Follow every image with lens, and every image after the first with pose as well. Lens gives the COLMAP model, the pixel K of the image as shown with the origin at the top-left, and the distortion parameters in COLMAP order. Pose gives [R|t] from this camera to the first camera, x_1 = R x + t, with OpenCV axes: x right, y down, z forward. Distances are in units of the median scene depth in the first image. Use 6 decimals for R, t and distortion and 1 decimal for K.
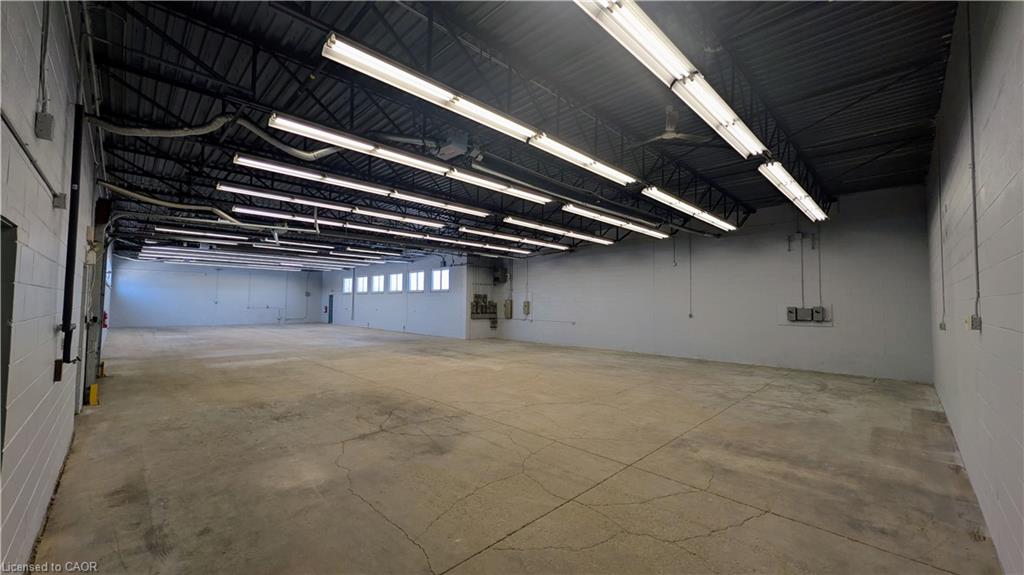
lens RADIAL K [[391.6, 0, 511.2], [0, 391.6, 288.7], [0, 0, 1]] dist [0.001834, -0.000213]
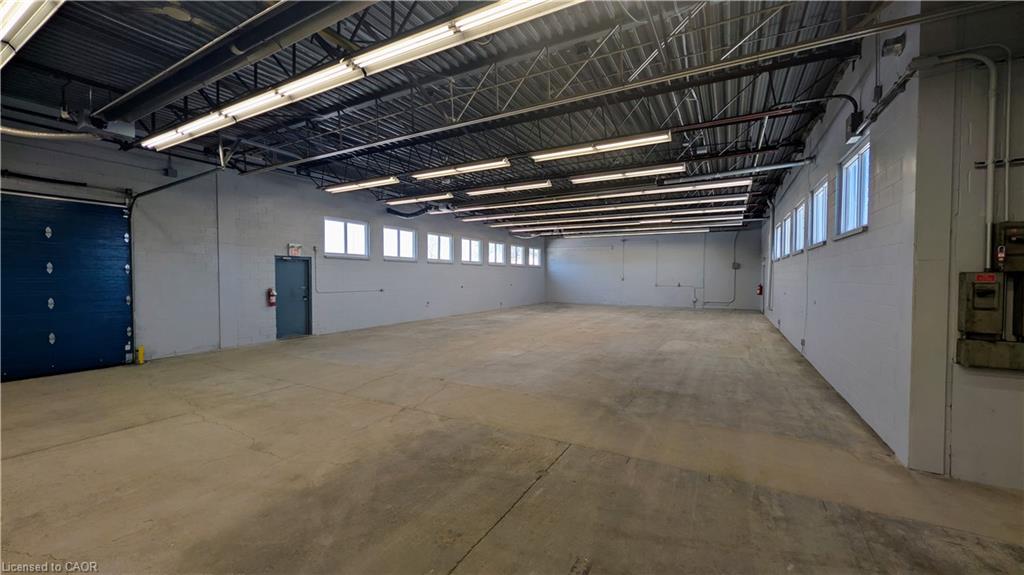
lens RADIAL K [[391.6, 0, 511.2], [0, 391.6, 288.7], [0, 0, 1]] dist [0.001834, -0.000213]
pose [[0.276132, 0.018286, -0.960946, 0.036180], [0.037005, 0.998875, 0.029641, 0.078315], [0.960407, -0.043744, 0.275145, 2.038390]]
